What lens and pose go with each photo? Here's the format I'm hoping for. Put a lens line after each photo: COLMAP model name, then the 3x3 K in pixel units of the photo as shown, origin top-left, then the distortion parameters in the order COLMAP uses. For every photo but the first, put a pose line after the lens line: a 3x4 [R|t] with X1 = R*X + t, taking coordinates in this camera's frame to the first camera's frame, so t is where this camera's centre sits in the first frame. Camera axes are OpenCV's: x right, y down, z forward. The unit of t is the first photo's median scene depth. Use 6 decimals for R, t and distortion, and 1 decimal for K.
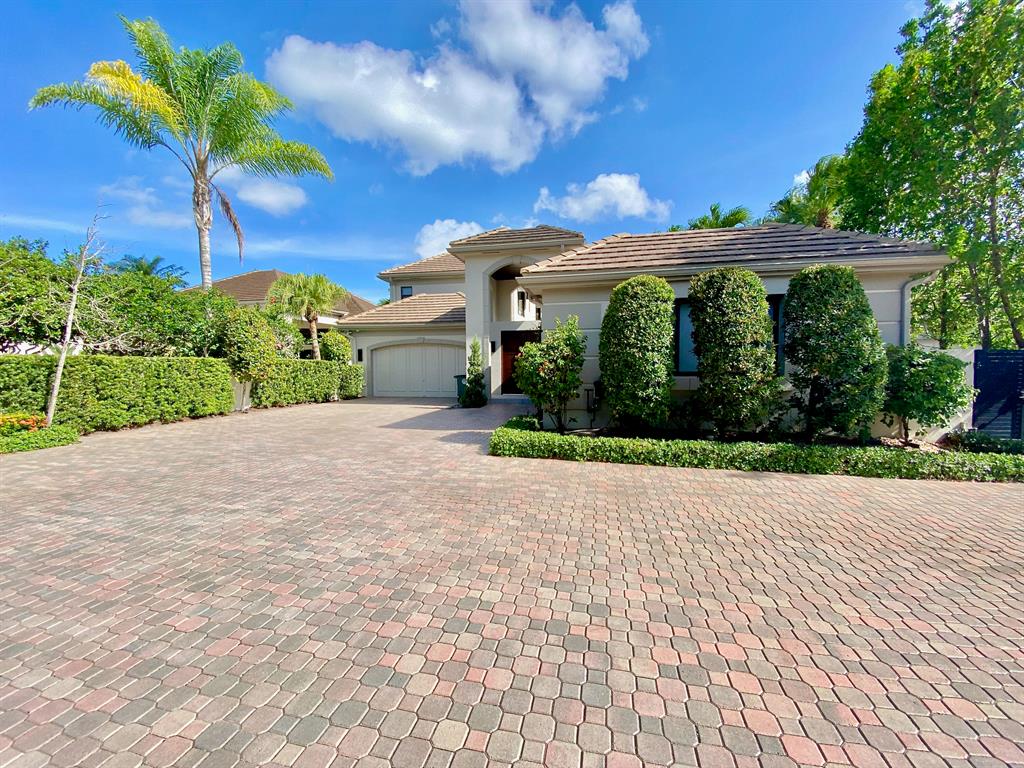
lens RADIAL K [[419.9, 0, 514.2], [0, 419.9, 381.6], [0, 0, 1]] dist [0.001278, -0.014450]
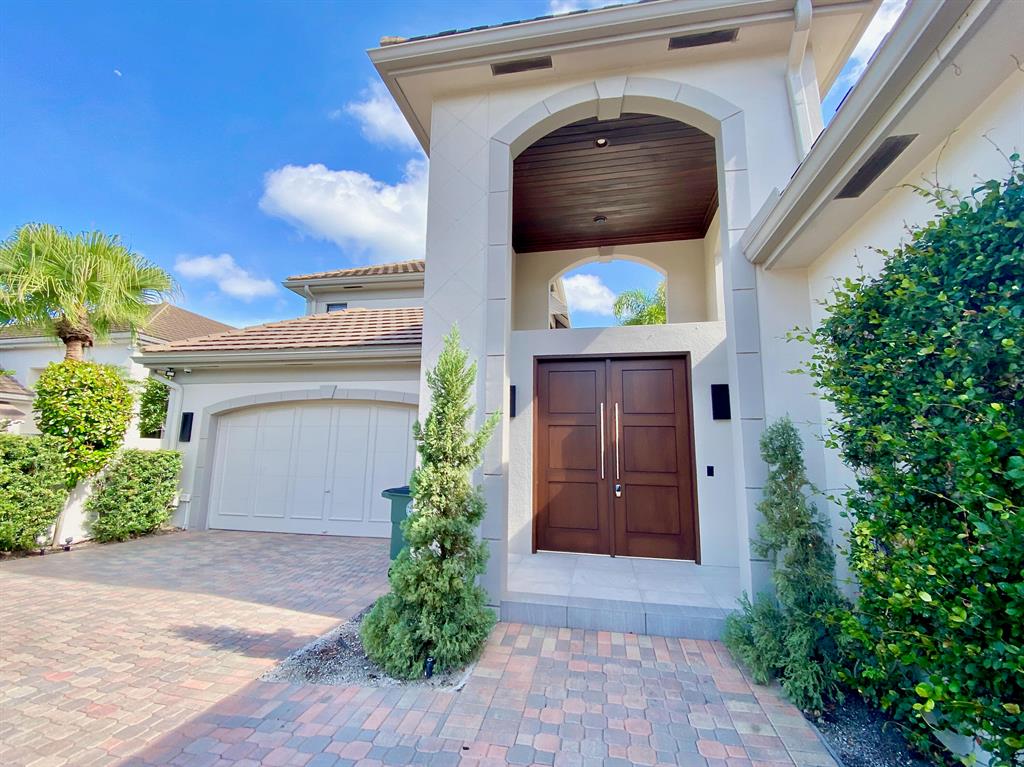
lens RADIAL K [[419.9, 0, 514.2], [0, 419.9, 381.1], [0, 0, 1]] dist [0.001278, -0.014450]
pose [[0.999709, 0.017007, 0.017100, -0.025574], [-0.013120, 0.978441, -0.206110, -0.014294], [-0.020237, 0.205825, 0.978379, 0.321529]]
